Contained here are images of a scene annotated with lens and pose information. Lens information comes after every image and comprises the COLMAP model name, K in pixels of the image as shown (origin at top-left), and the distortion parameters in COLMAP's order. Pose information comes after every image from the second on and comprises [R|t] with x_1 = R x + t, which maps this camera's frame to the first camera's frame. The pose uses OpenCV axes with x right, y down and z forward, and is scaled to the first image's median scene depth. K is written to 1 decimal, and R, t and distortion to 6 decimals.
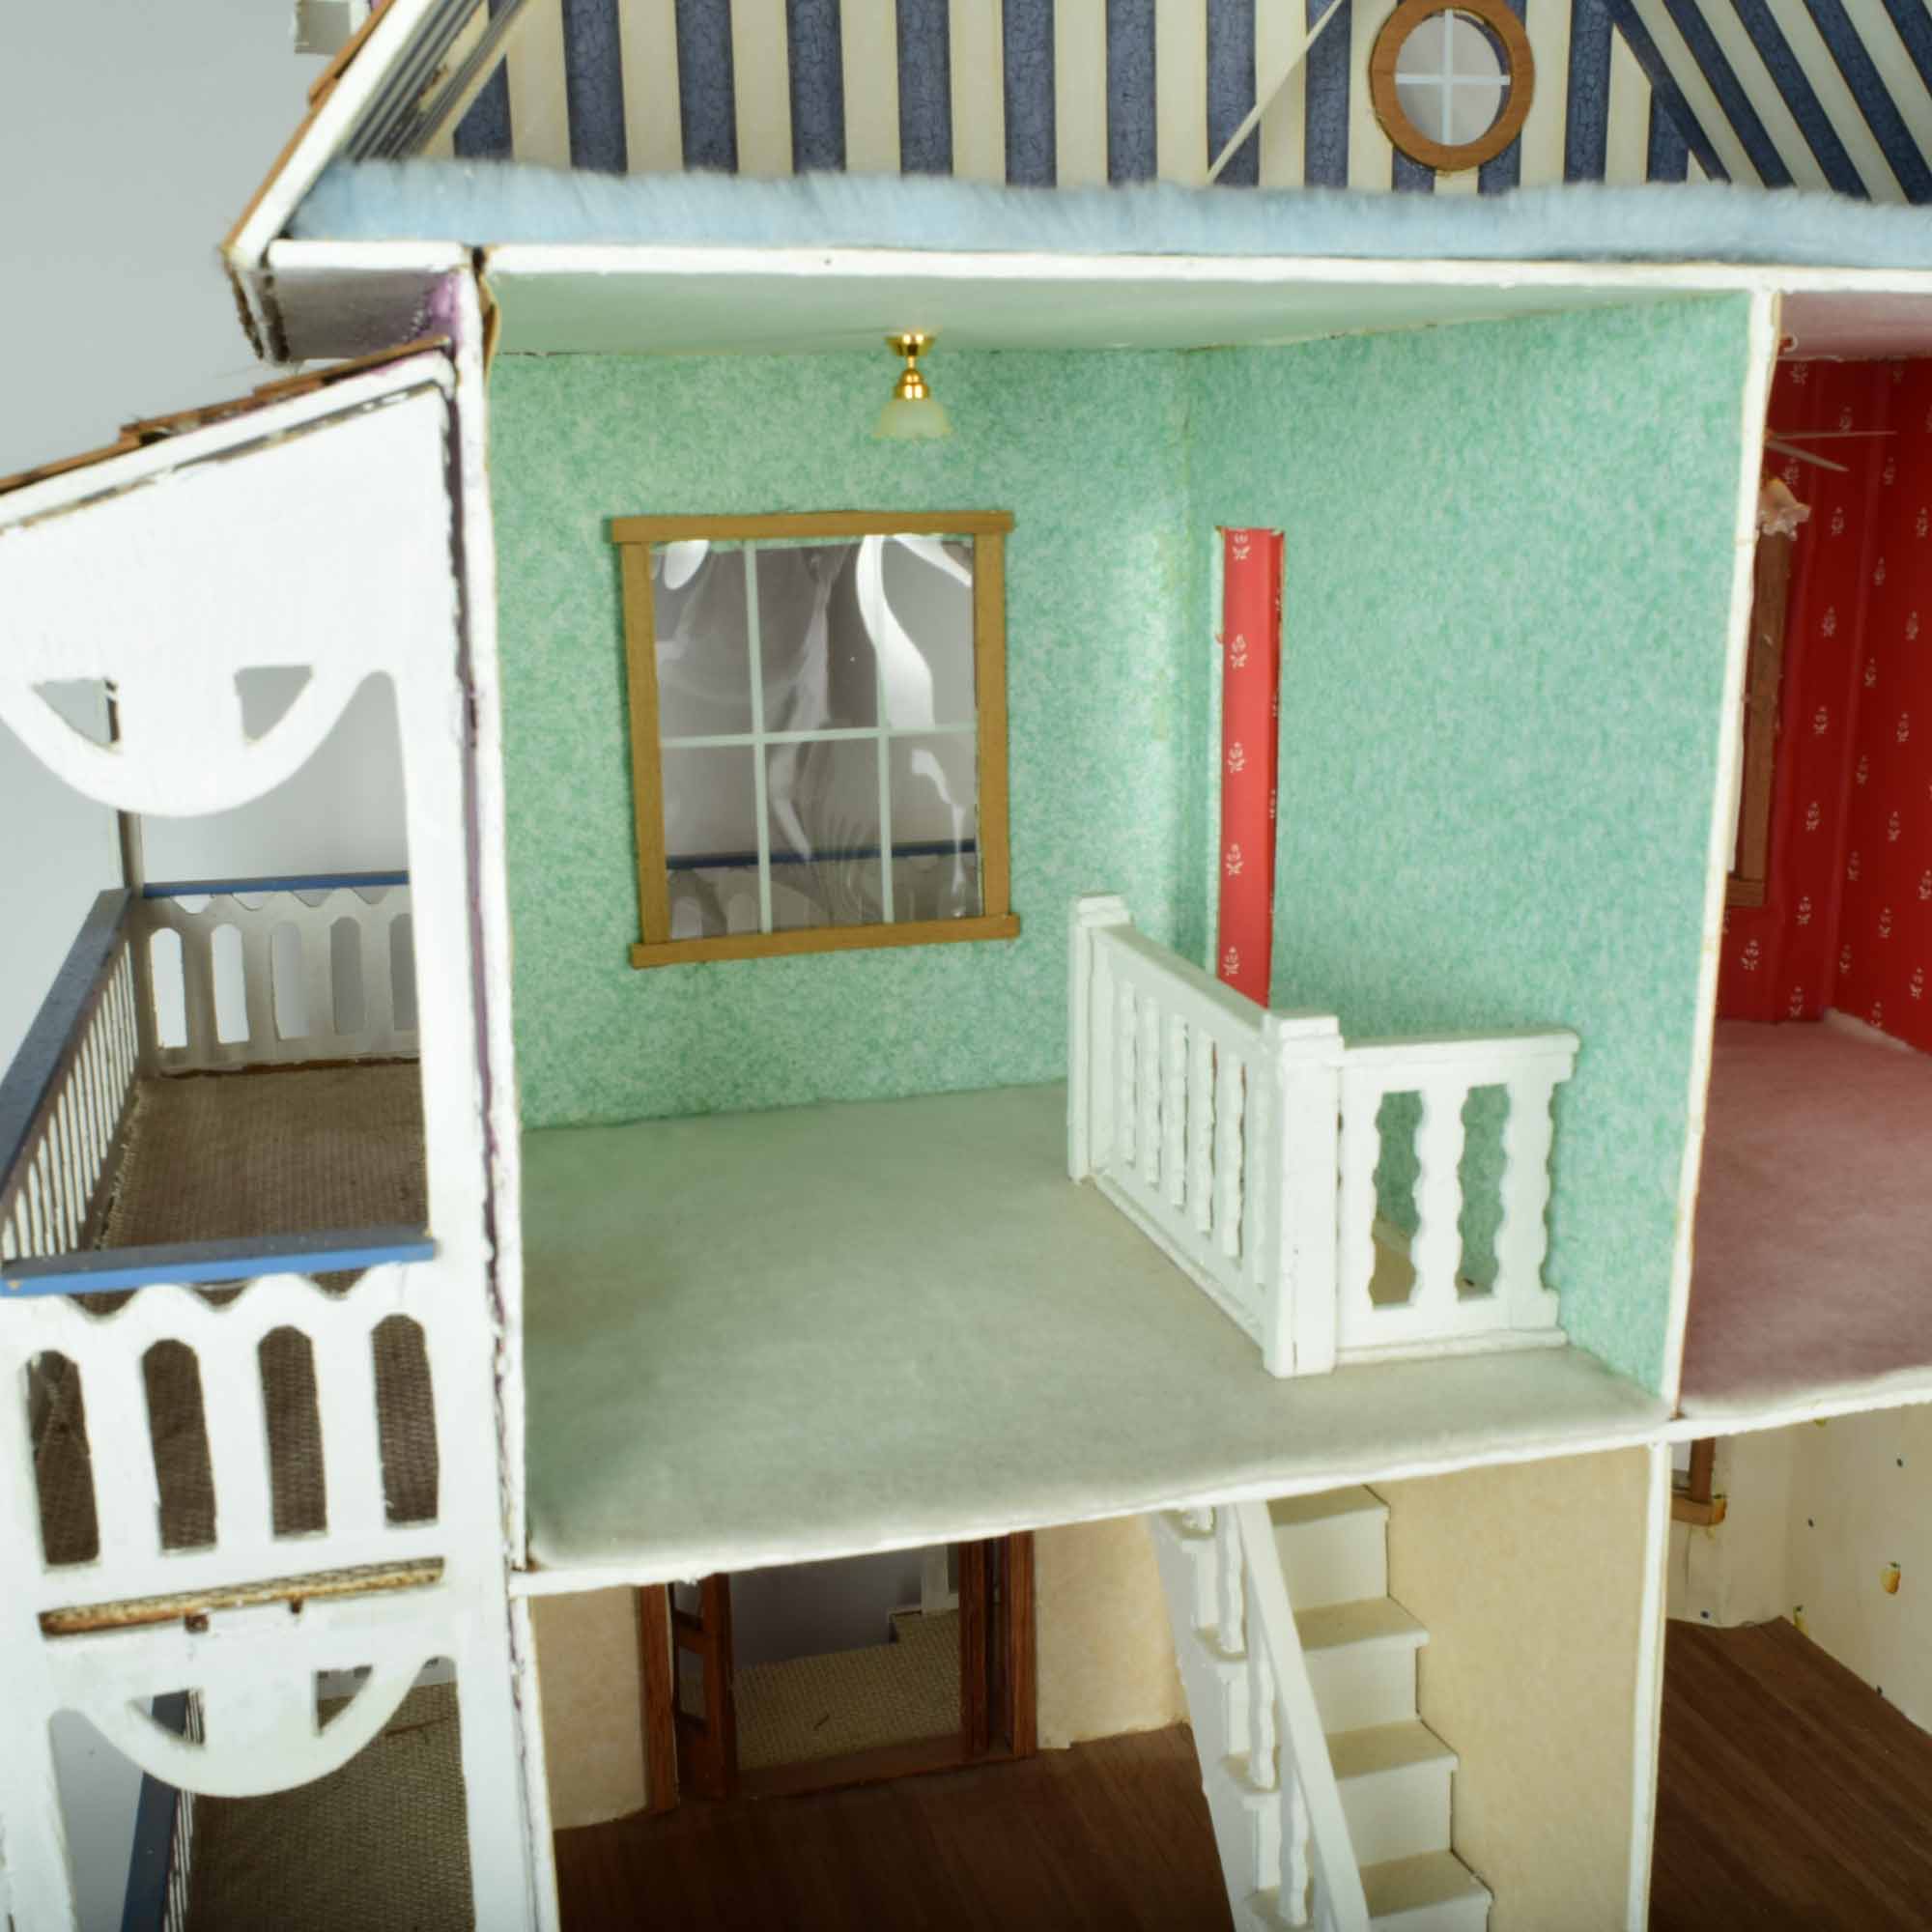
lens RADIAL K [[2250.4, 0, 958.9], [0, 2250.4, 949.5], [0, 0, 1]] dist [-0.012389, 0.000000]
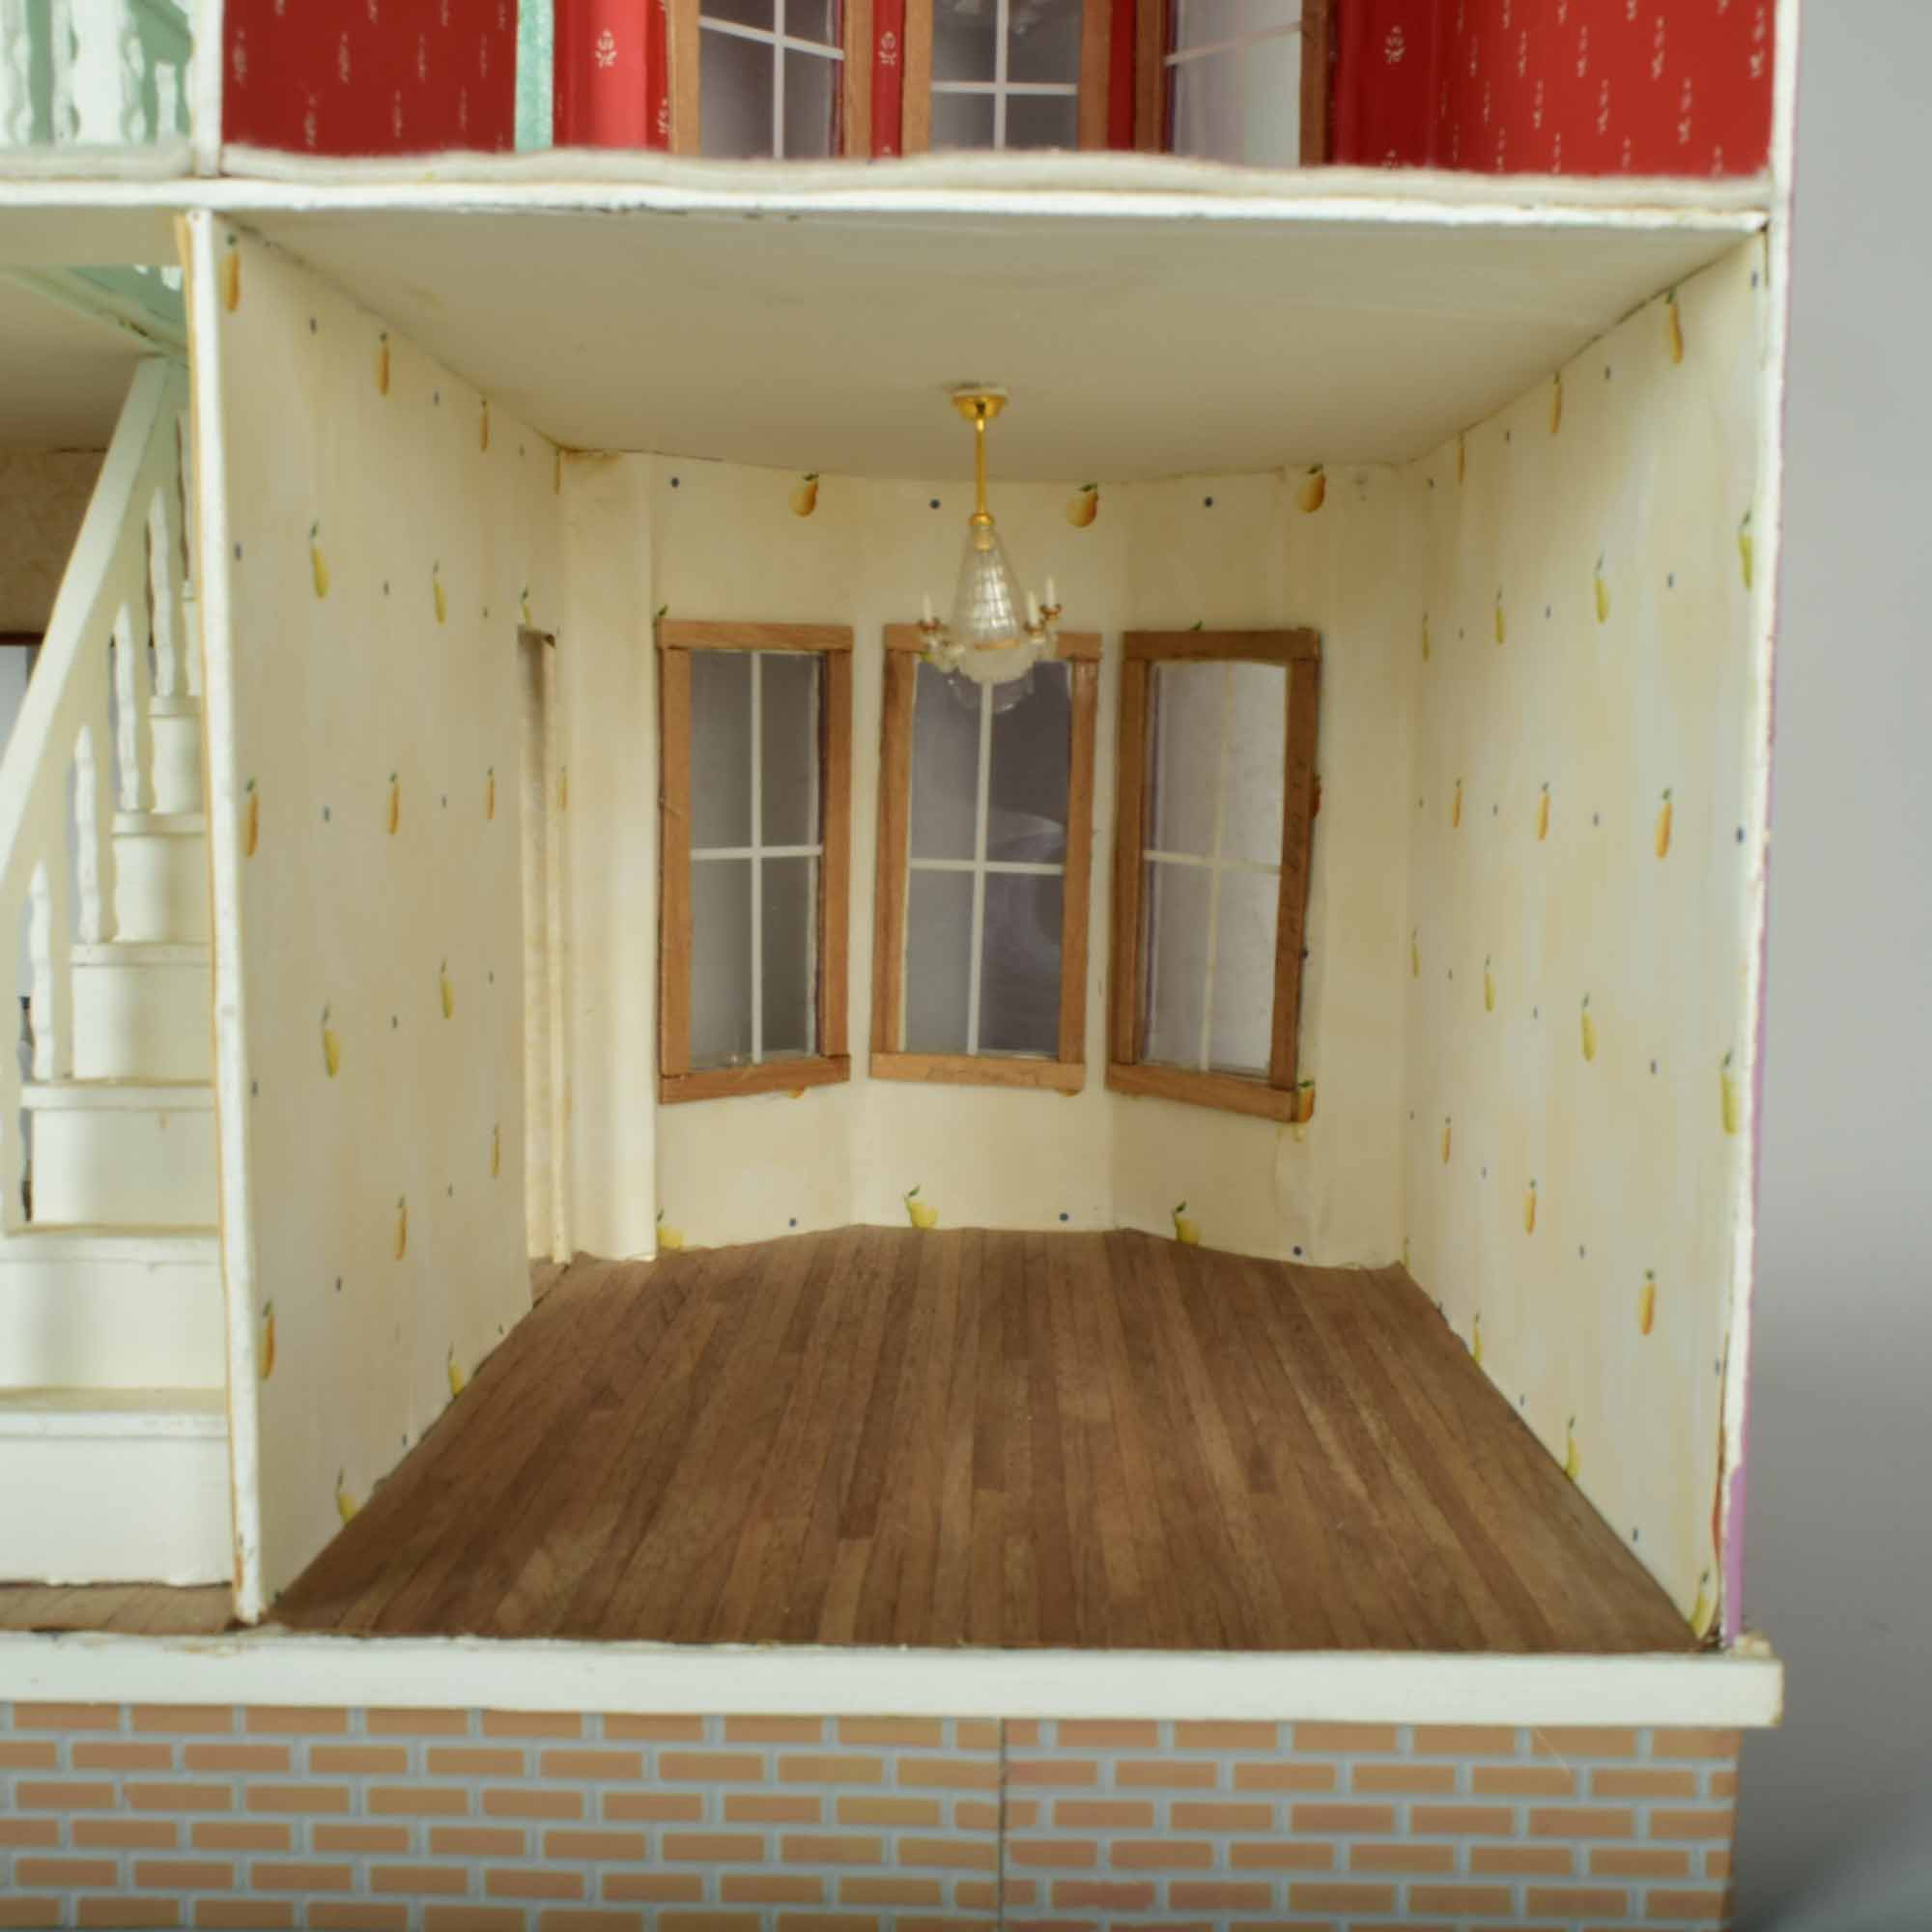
lens RADIAL K [[2250.4, 0, 969.4], [0, 2250.4, 951.2], [0, 0, 1]] dist [-0.012389, 0.000000]
pose [[0.959728, 0.043157, -0.277597, 0.558962], [-0.080000, 0.989203, -0.122792, 0.384872], [0.269300, 0.140055, 0.952818, 0.289262]]
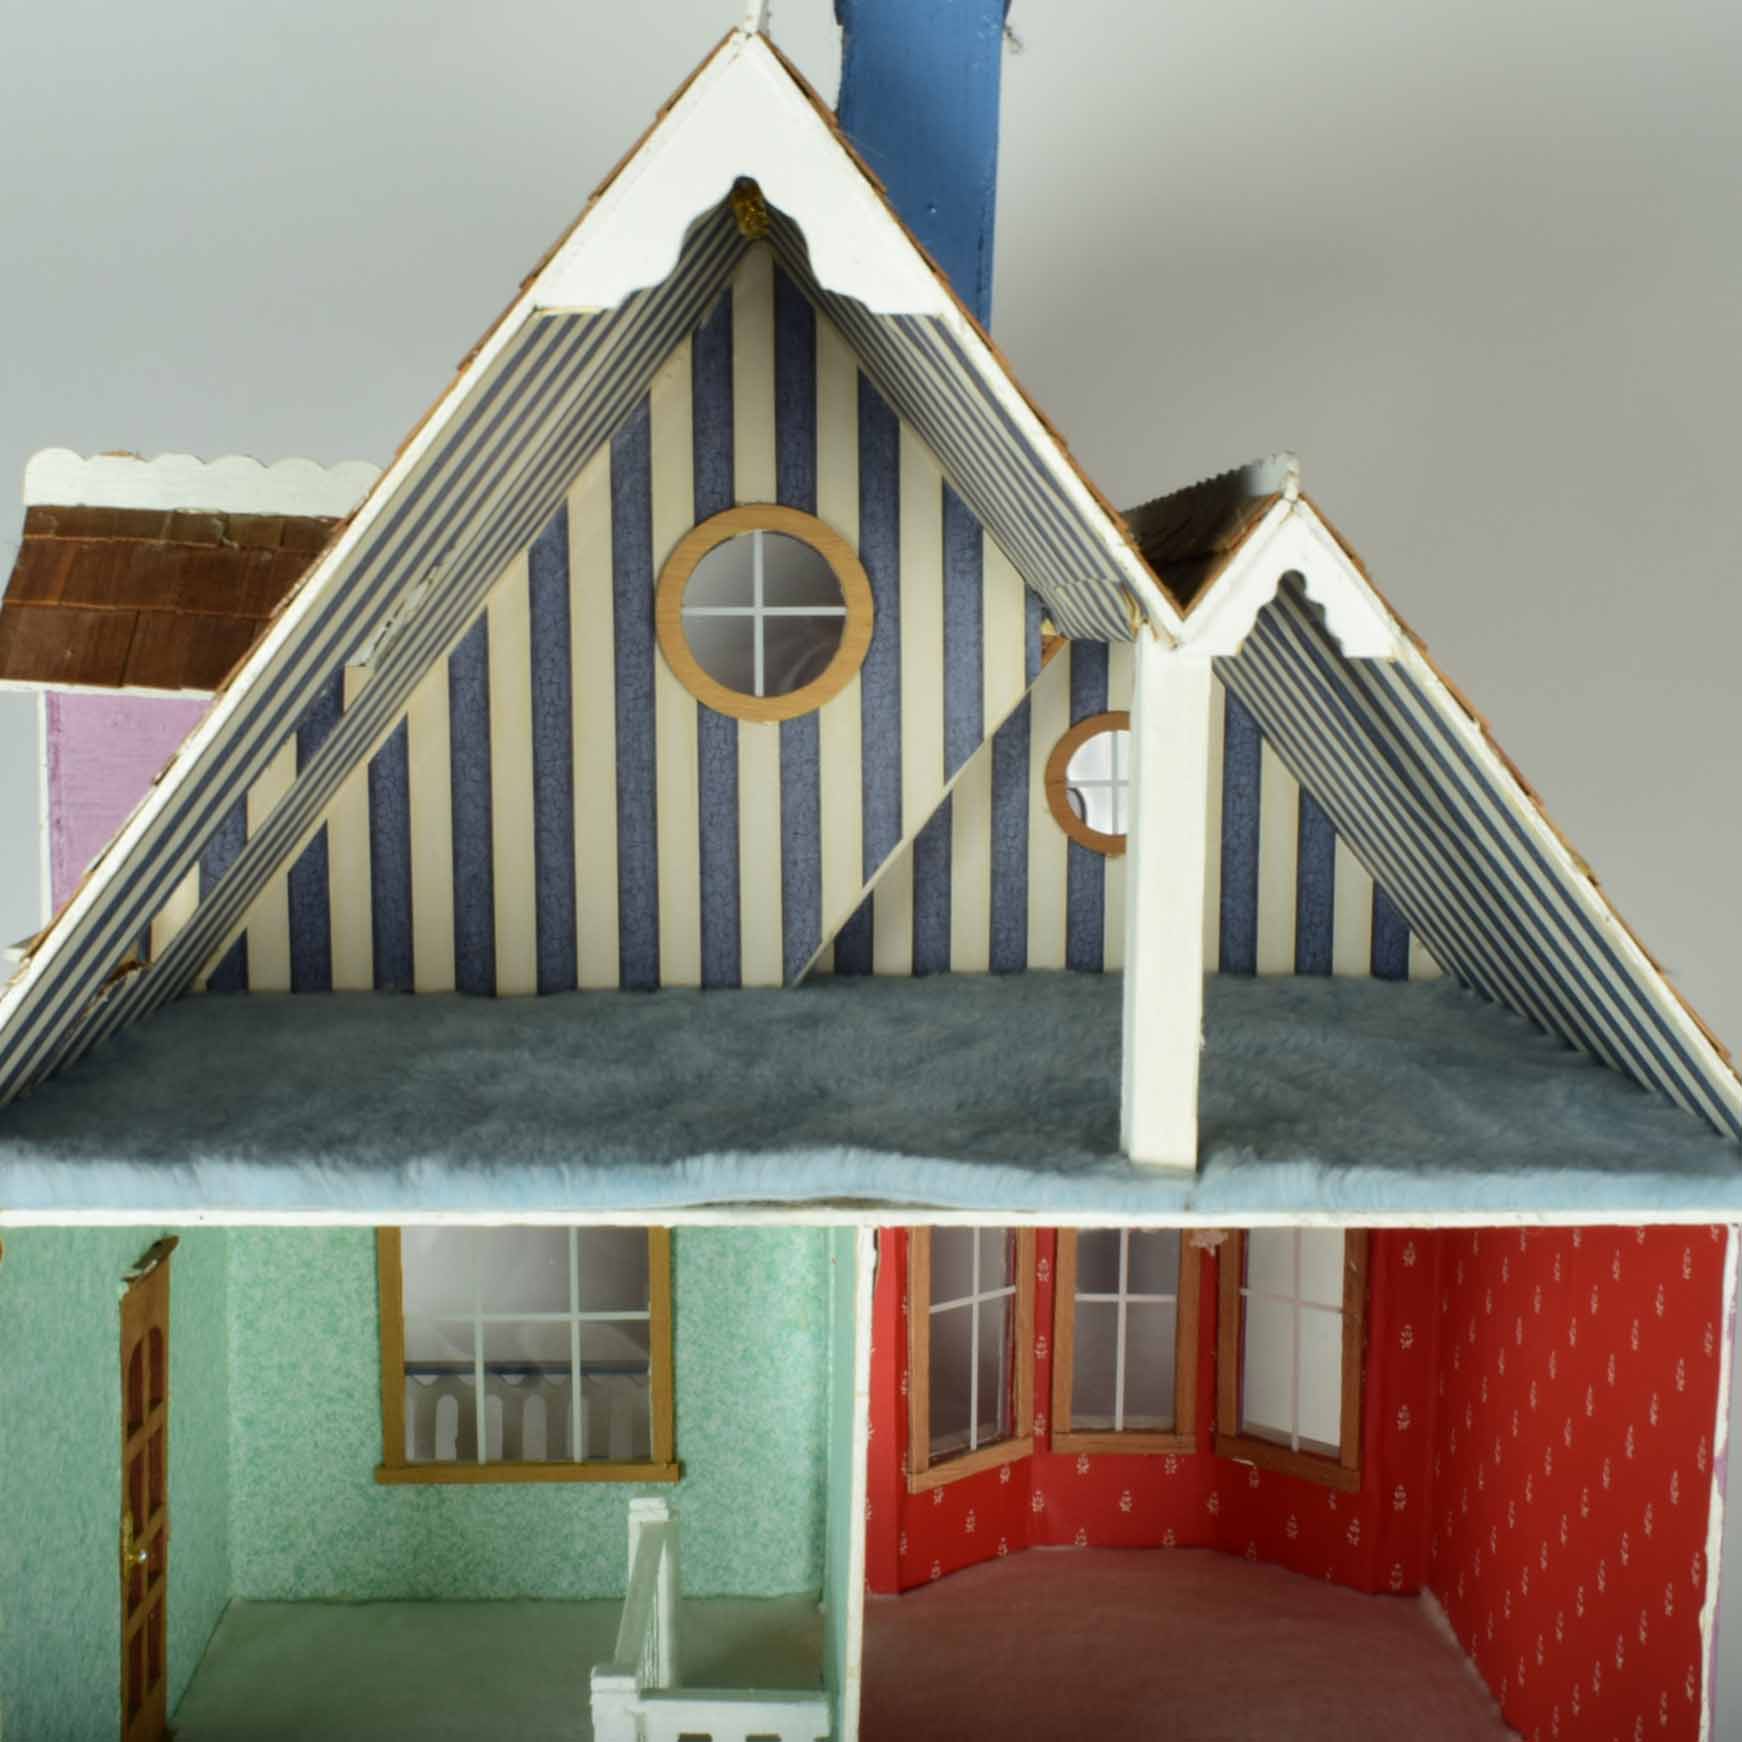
lens RADIAL K [[2306.0, 0, 881.6], [0, 2306.0, 755.1], [0, 0, 1]] dist [-0.015284, 0.000000]
pose [[0.971128, 0.033873, -0.236143, 0.461104], [-0.067128, 0.988672, -0.134242, -0.261669], [0.228921, 0.146218, 0.962401, -0.303509]]
